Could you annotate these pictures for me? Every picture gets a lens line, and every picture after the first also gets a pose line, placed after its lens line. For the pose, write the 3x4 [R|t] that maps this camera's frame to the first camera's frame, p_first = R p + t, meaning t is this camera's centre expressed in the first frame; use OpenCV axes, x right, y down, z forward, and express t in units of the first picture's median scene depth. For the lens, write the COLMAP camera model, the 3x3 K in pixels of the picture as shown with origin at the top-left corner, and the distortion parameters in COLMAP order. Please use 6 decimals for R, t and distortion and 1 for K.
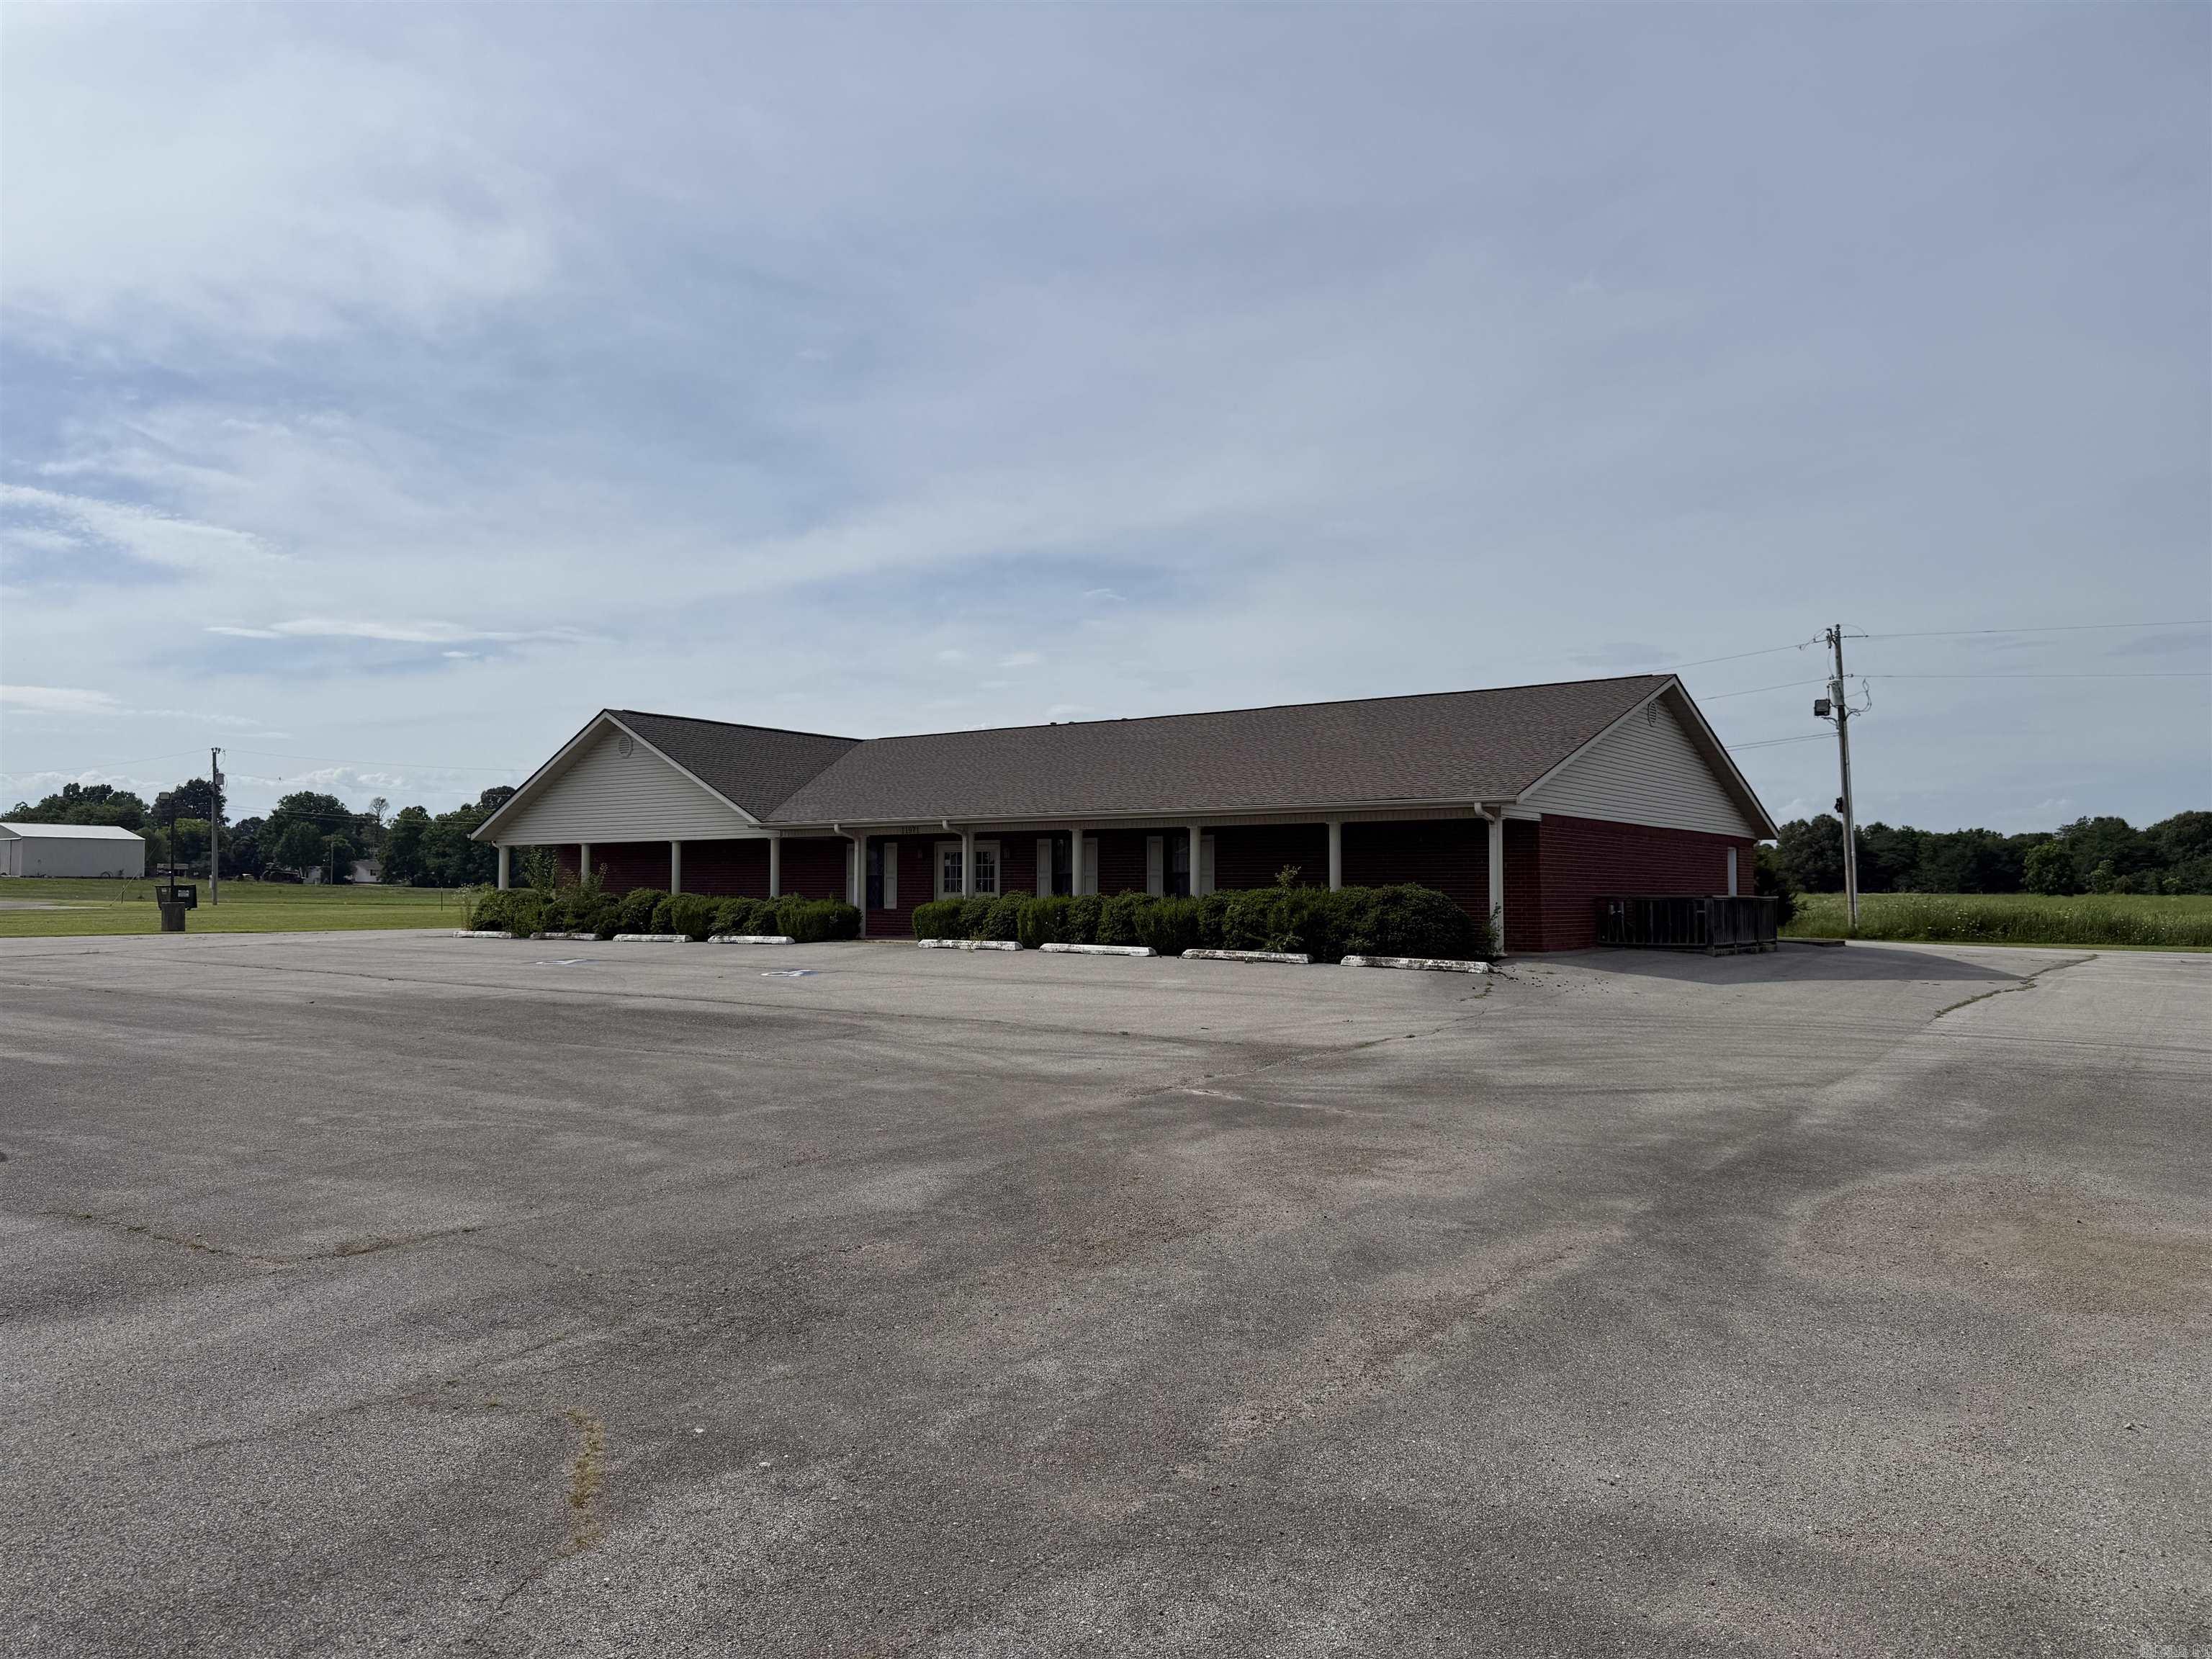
lens RADIAL K [[1548.2, 0, 1106.0], [0, 1548.2, 829.5], [0, 0, 1]] dist [0.105873, -0.000799]
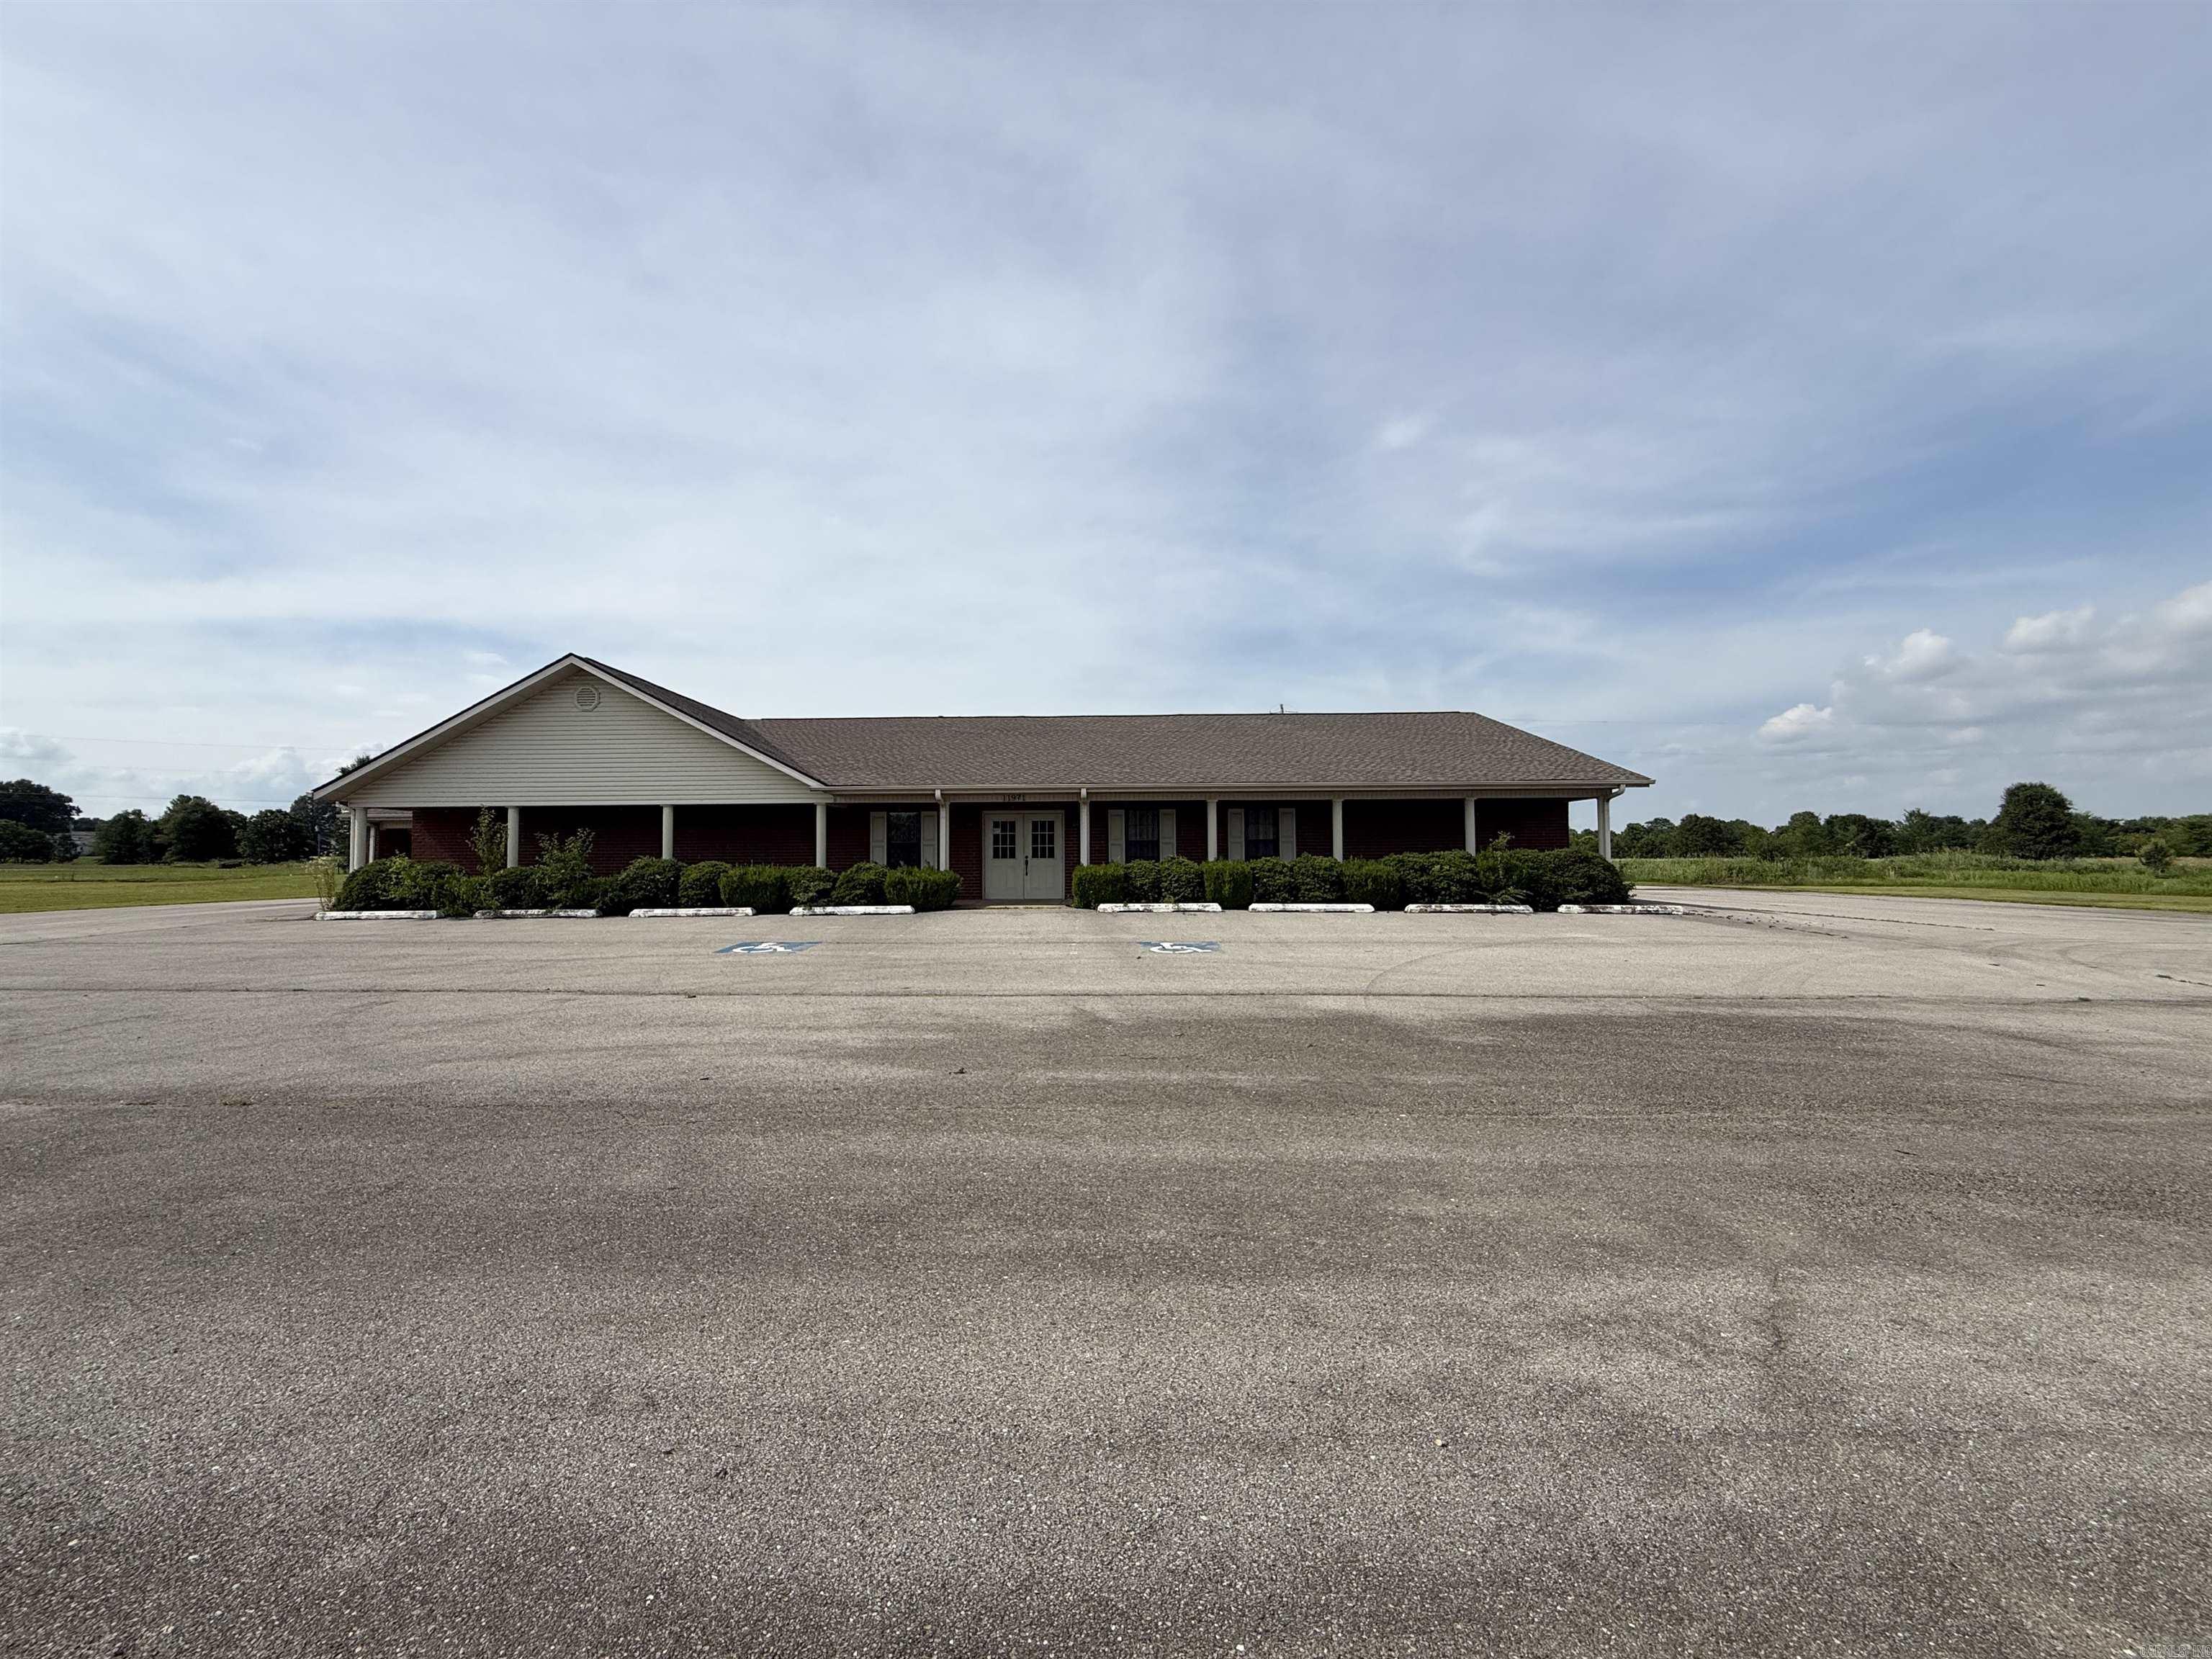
lens RADIAL K [[877.2, 0, 1106.0], [0, 877.2, 829.5], [0, 0, 1]] dist [-0.002761, -0.000191]
pose [[0.817955, 0.011477, 0.575167, -0.327141], [-0.014054, 0.999901, 0.000035, 0.016267], [-0.575110, -0.008112, 0.818036, 0.389969]]
